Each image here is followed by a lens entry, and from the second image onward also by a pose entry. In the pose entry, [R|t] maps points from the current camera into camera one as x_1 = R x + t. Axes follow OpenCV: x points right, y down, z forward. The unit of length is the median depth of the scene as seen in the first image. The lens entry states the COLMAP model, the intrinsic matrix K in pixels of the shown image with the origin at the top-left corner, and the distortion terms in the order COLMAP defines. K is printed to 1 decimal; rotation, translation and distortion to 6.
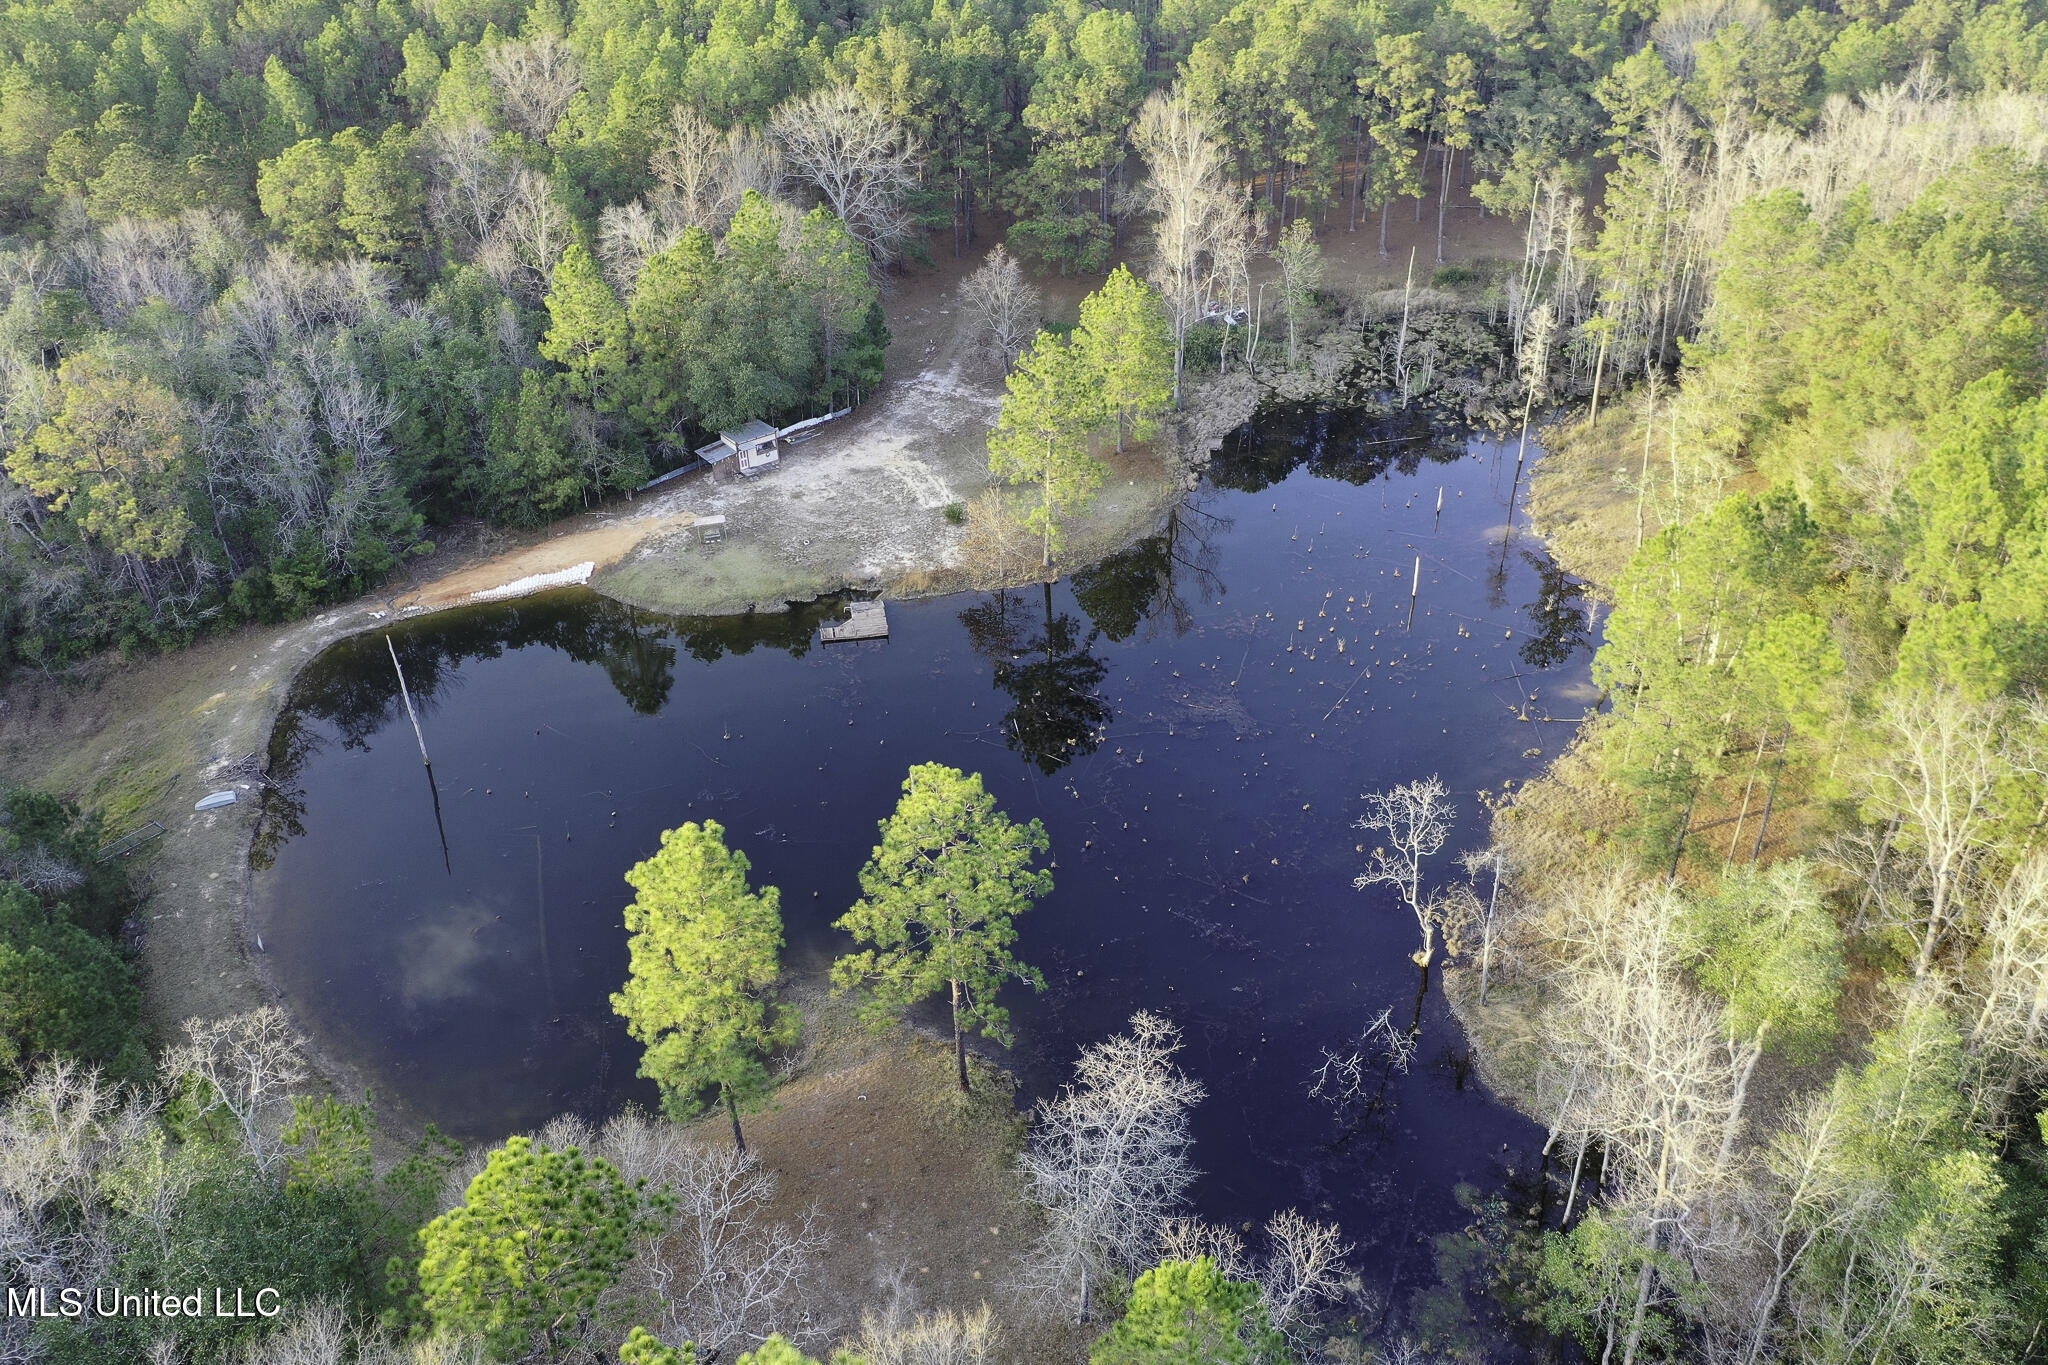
lens RADIAL K [[1630.5, 0, 1025.9], [0, 1630.5, 677.3], [0, 0, 1]] dist [0.008921, -0.000205]
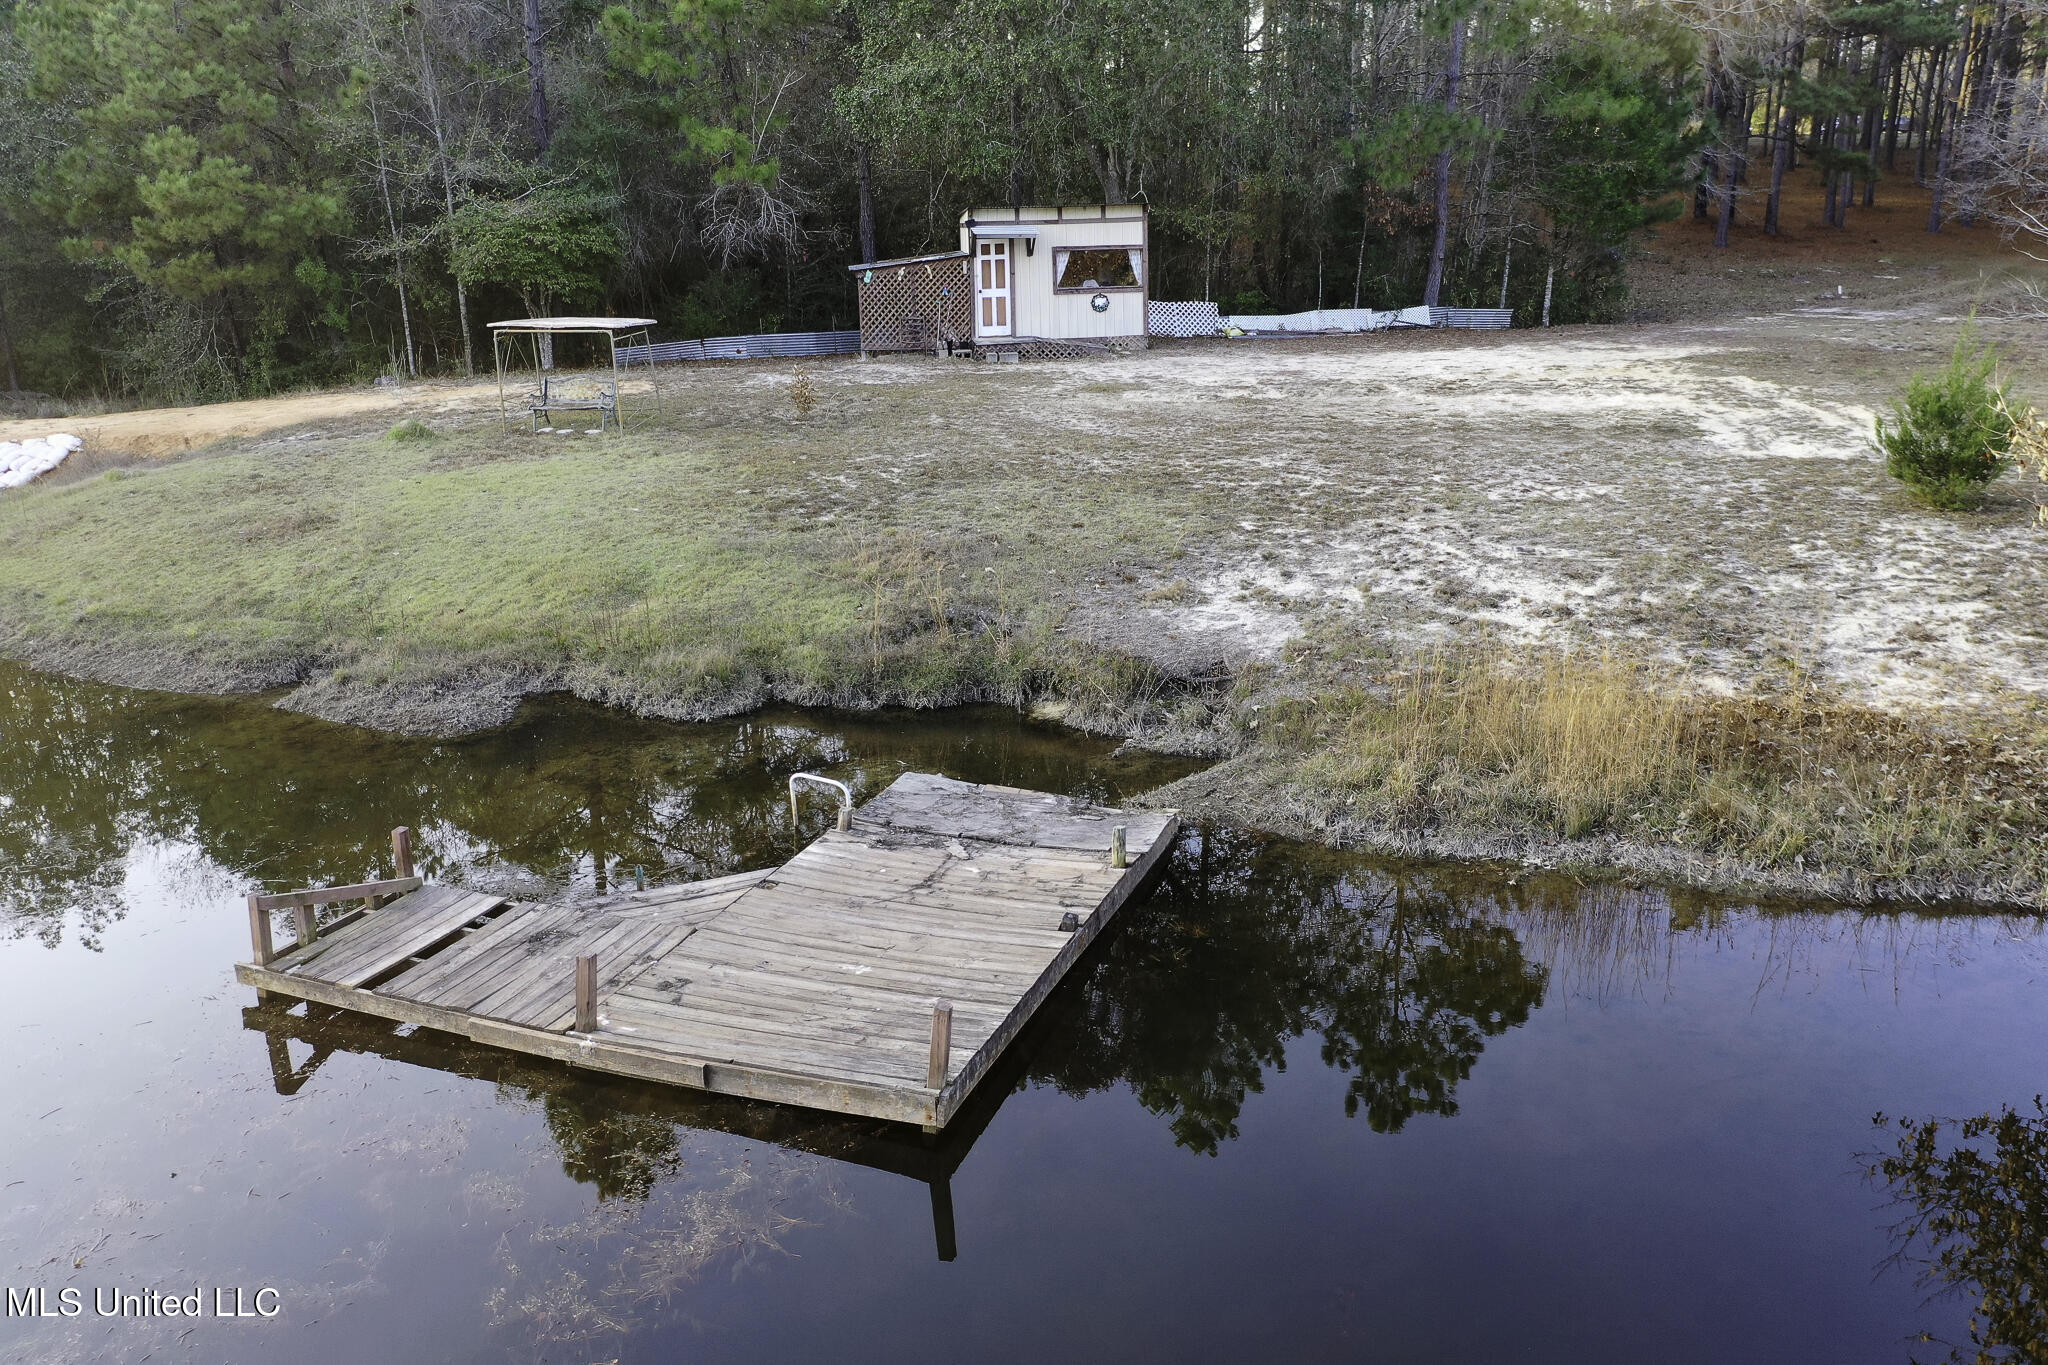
lens RADIAL K [[1630.5, 0, 1028.3], [0, 1630.5, 684.4], [0, 0, 1]] dist [0.008921, -0.000205]
pose [[0.872713, 0.149834, -0.464674, -0.044211], [-0.270935, 0.940380, -0.205621, -0.027920], [0.406161, 0.305345, 0.861277, 0.834099]]
